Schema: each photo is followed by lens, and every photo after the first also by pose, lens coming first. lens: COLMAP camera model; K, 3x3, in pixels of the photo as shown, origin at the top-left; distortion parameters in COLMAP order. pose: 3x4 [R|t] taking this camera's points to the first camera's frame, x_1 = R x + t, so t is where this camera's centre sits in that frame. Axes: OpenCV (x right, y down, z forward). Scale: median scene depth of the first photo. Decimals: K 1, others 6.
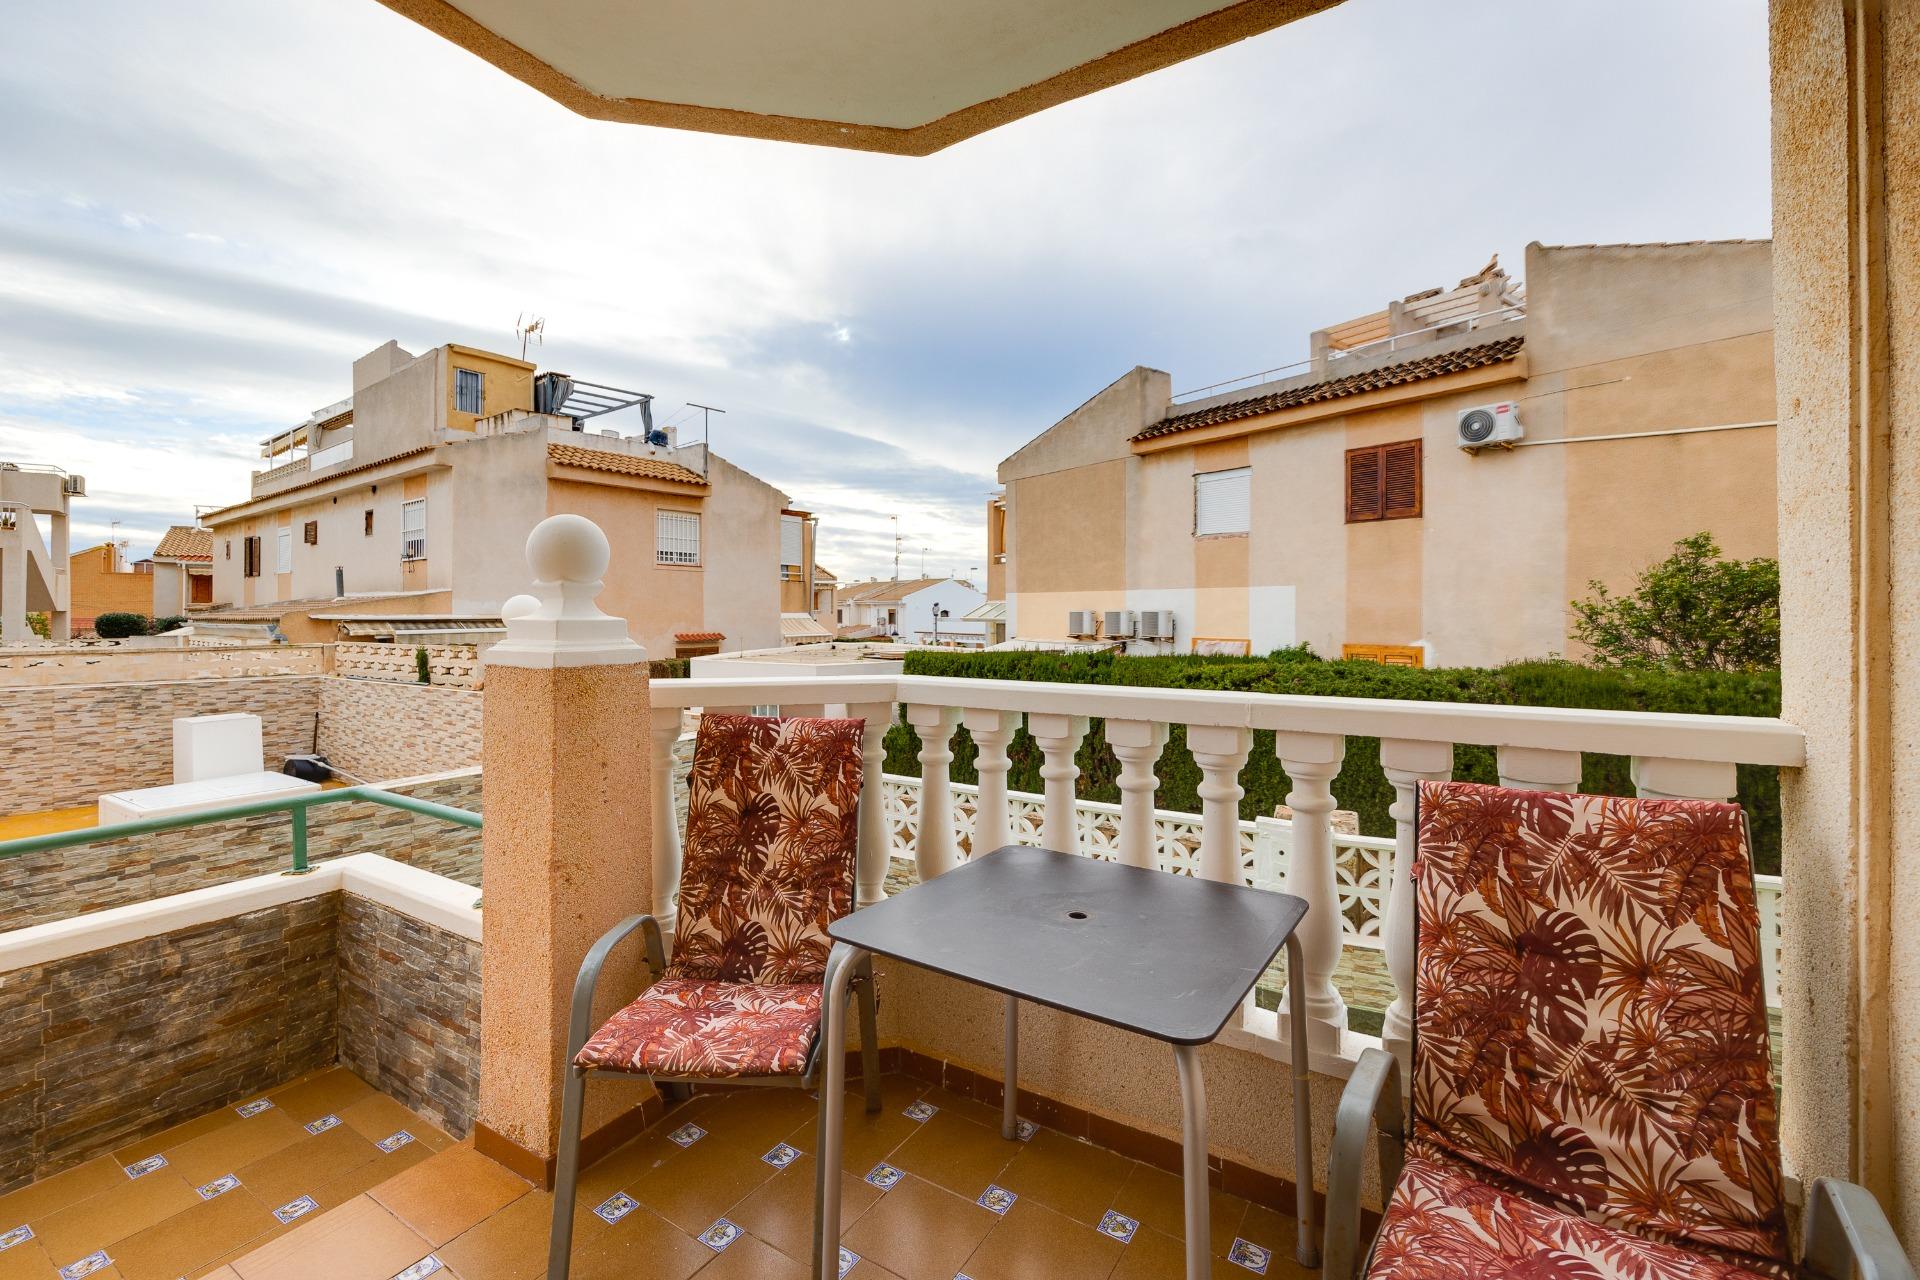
lens RADIAL K [[814.7, 0, 964.4], [0, 814.7, 608.4], [0, 0, 1]] dist [-0.001830, 0.001258]
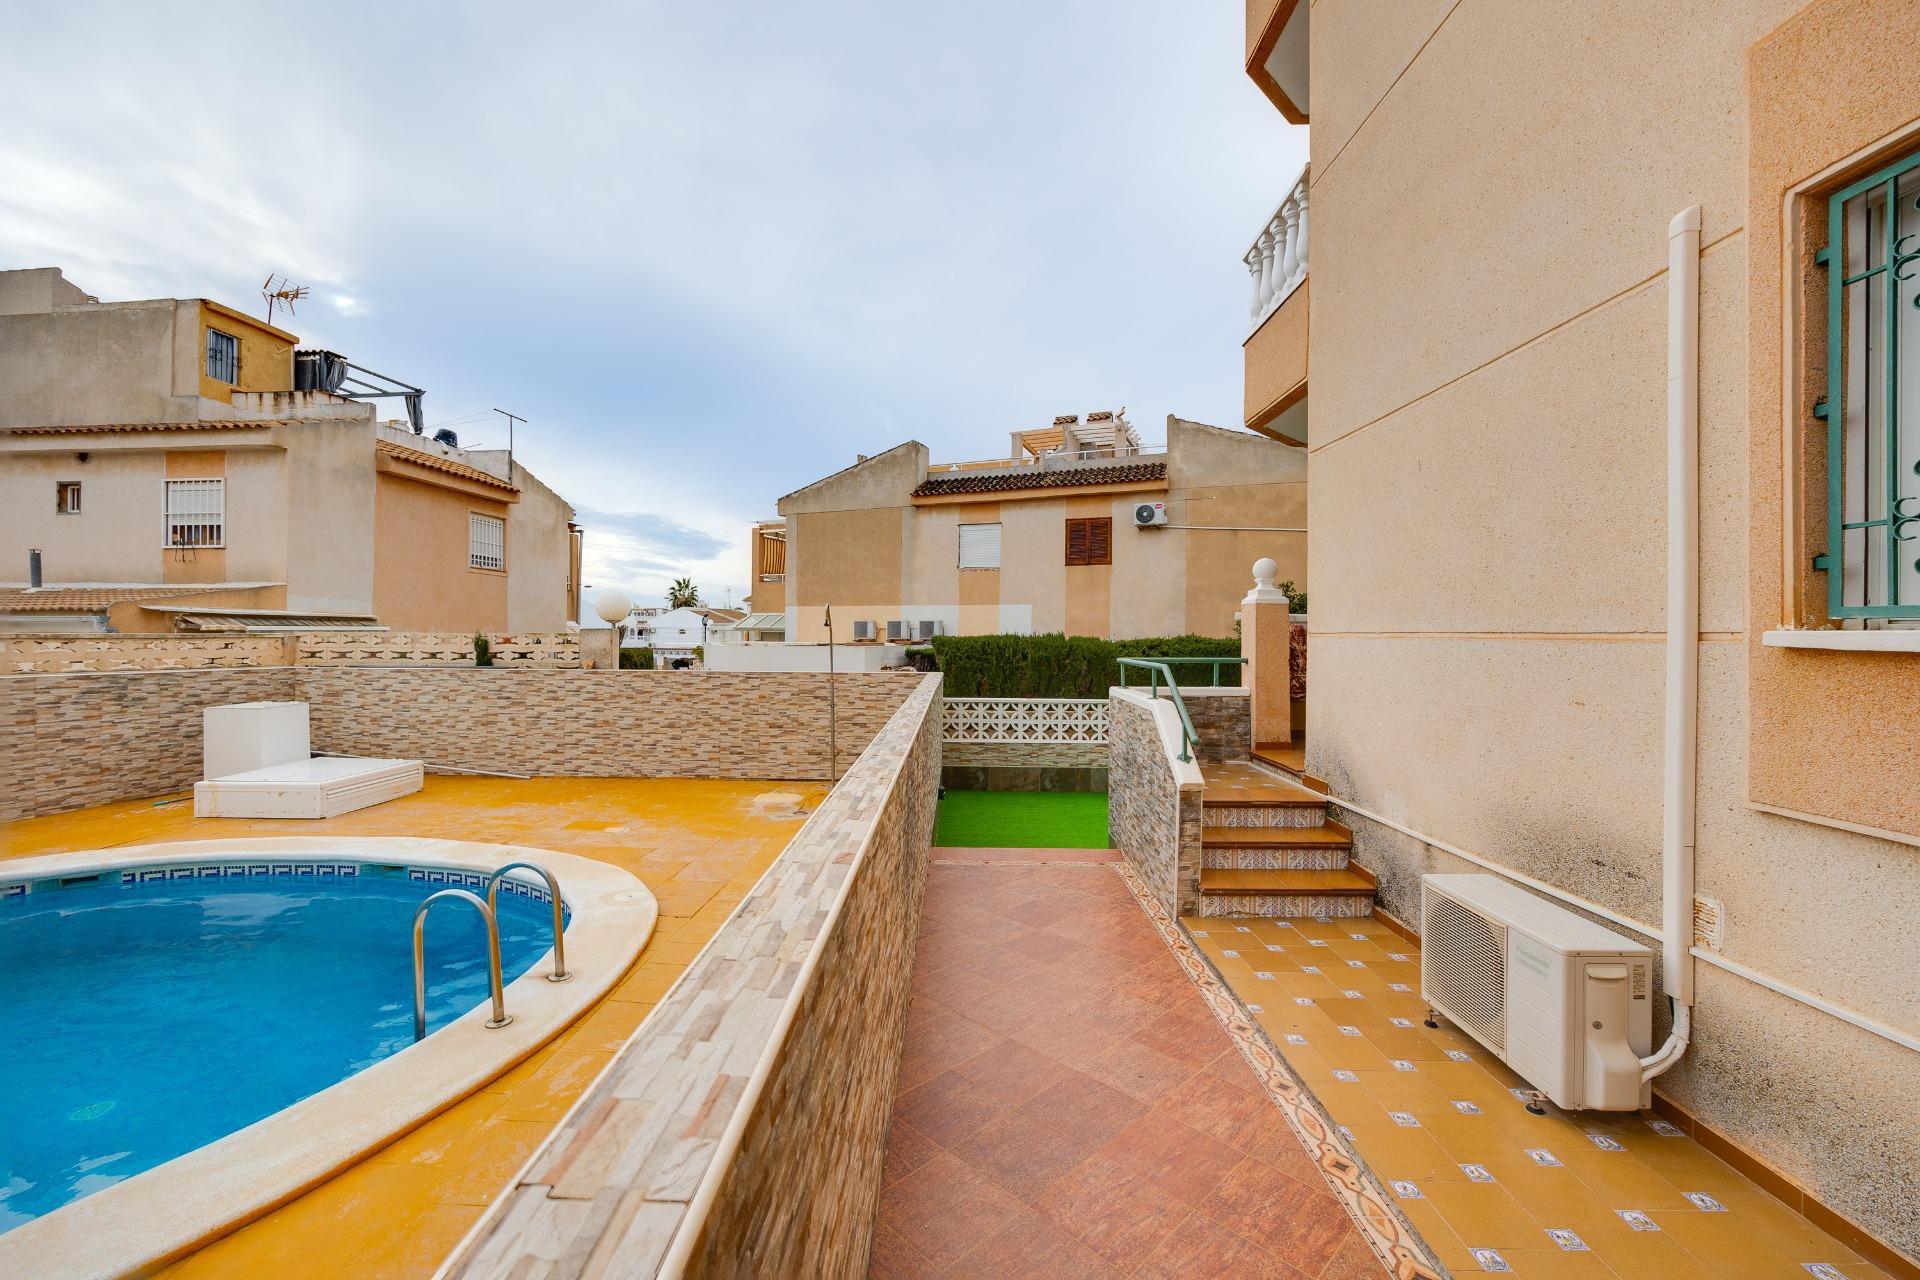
lens RADIAL K [[780.2, 0, 942.1], [0, 780.2, 642.5], [0, 0, 1]] dist [-0.003916, 0.000961]
pose [[0.845583, 0.002182, 0.533840, -0.496304], [-0.007454, 0.999942, 0.007720, 0.032217], [-0.533792, -0.010507, 0.845550, -0.141972]]
